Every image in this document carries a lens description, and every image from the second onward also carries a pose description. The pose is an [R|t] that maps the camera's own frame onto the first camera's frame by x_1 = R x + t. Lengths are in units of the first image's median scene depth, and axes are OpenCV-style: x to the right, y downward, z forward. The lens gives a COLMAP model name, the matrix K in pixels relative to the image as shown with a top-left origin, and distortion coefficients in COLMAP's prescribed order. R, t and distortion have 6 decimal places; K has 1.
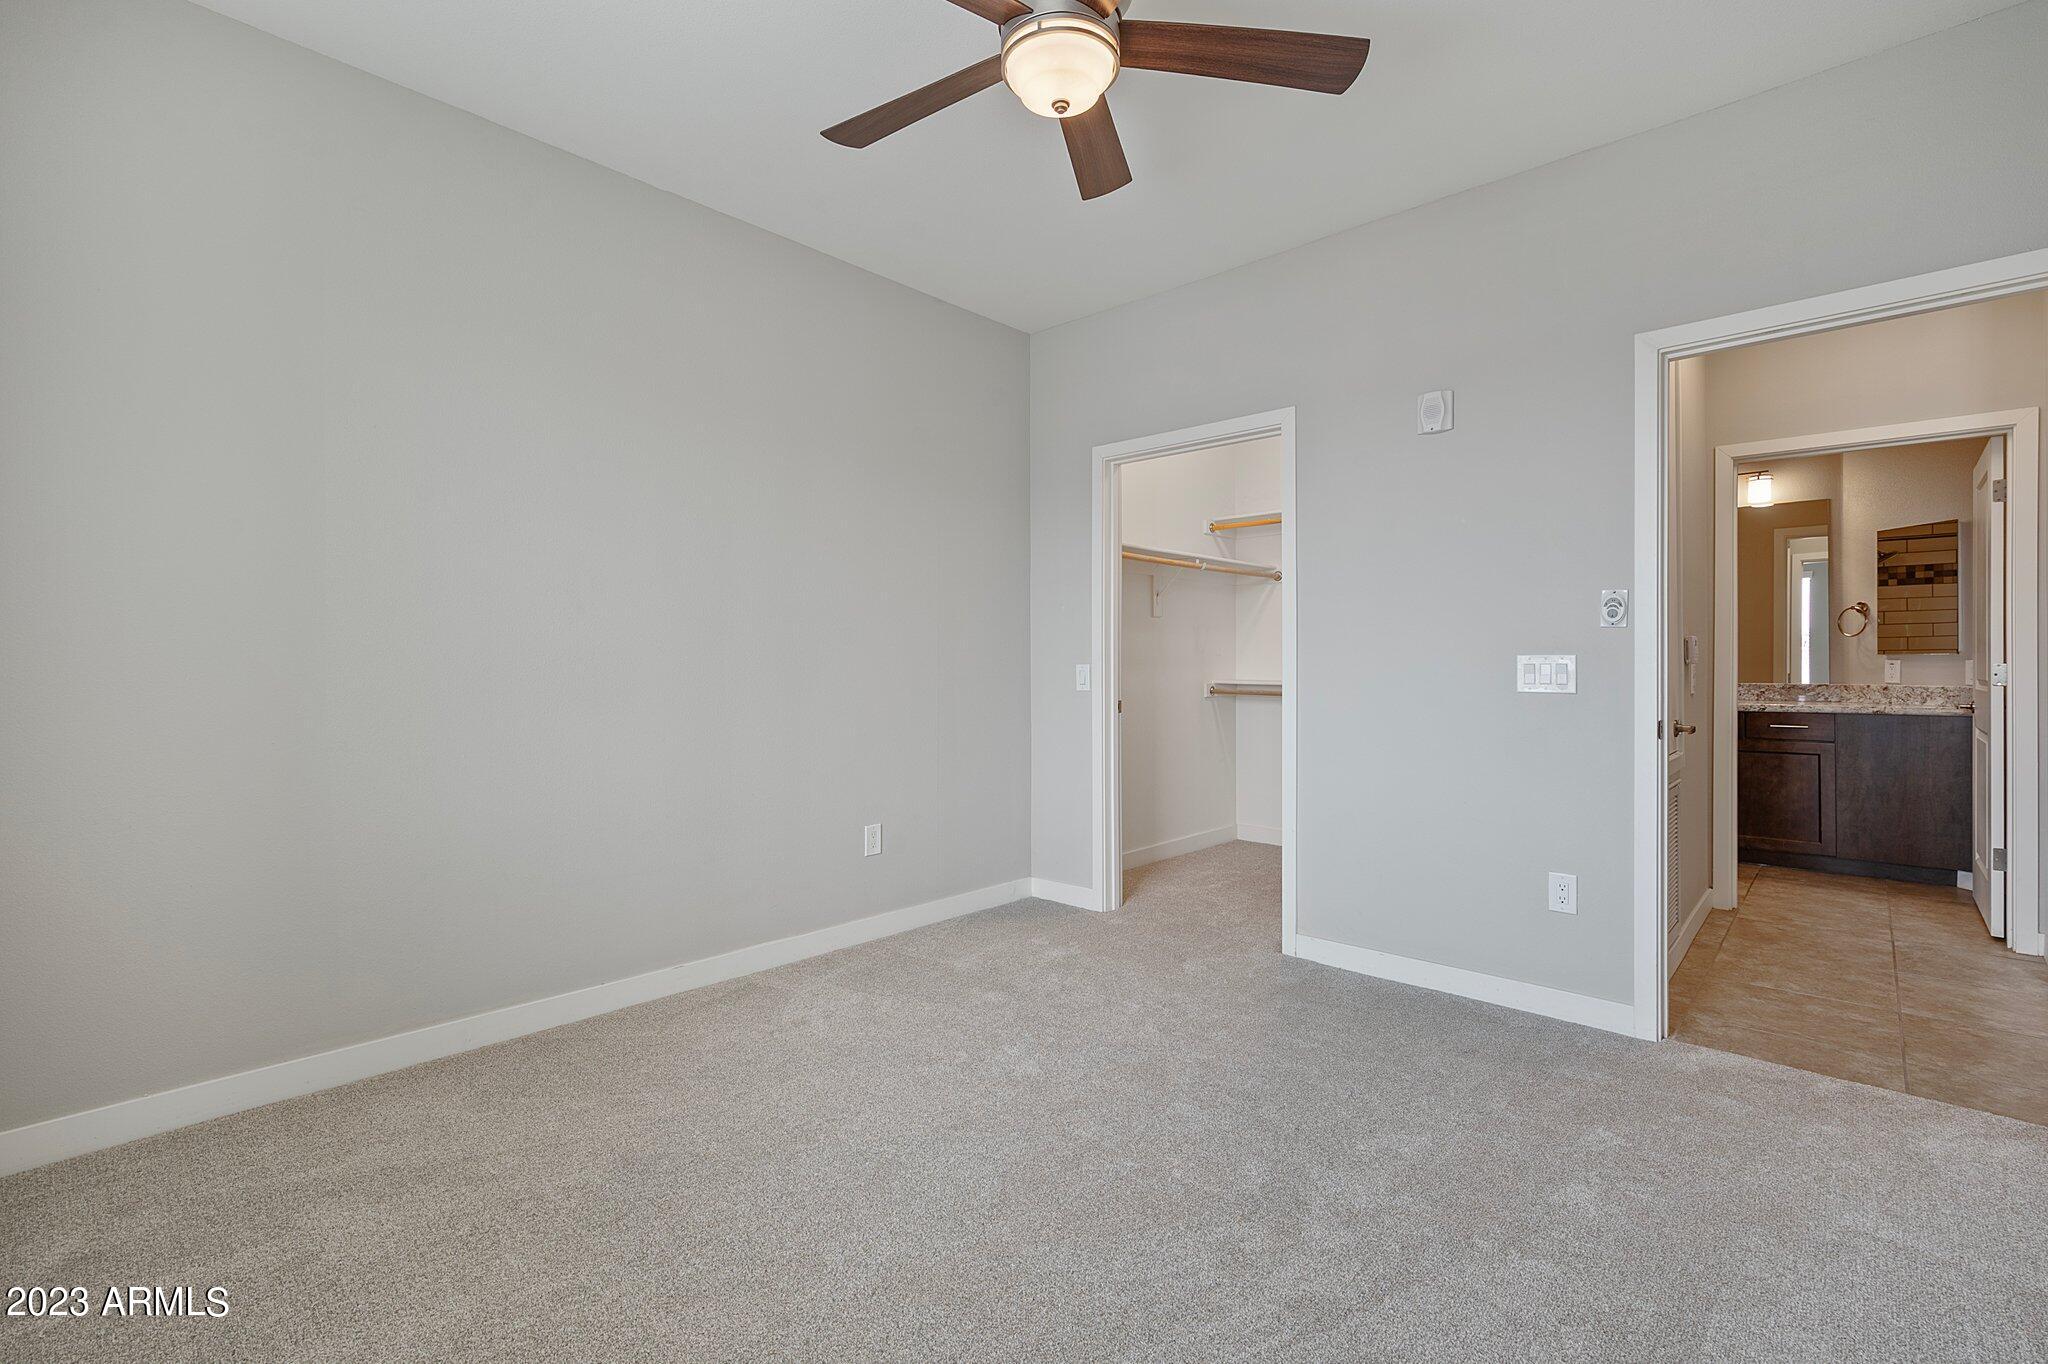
lens RADIAL K [[903.4, 0, 1027.4], [0, 903.4, 665.1], [0, 0, 1]] dist [-0.001449, -0.000167]
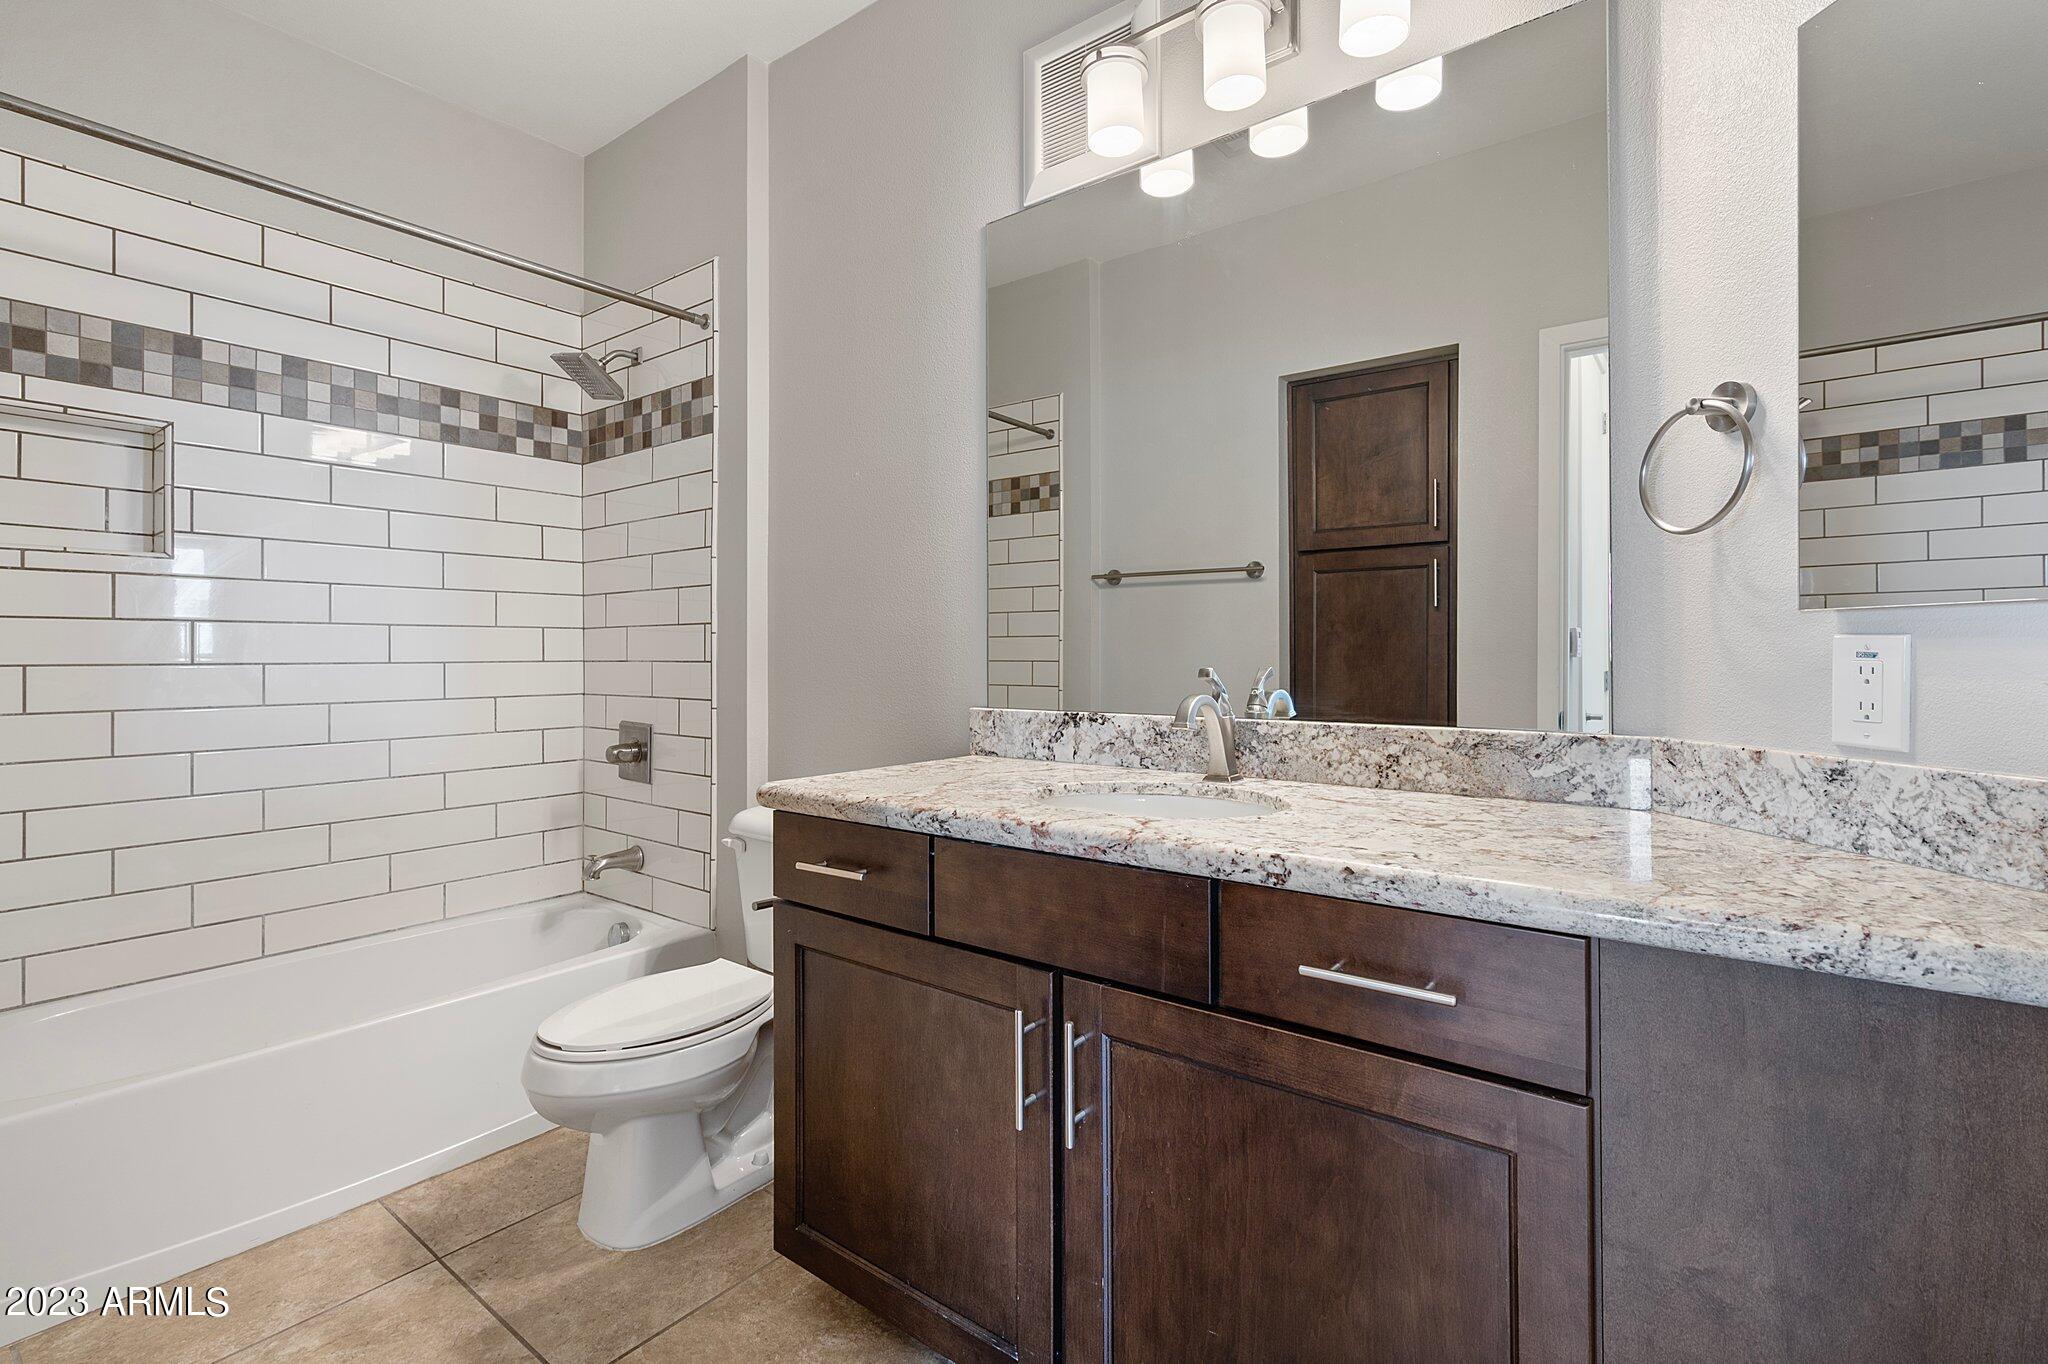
lens RADIAL K [[808.0, 0, 1131.2], [0, 808.0, 635.3], [0, 0, 1]] dist [-0.000826, -0.000064]
pose [[0.994711, 0.007082, 0.102472, 0.765894], [-0.006038, 0.999927, -0.010494, -0.002677], [-0.102539, 0.009820, 0.994681, 0.826253]]
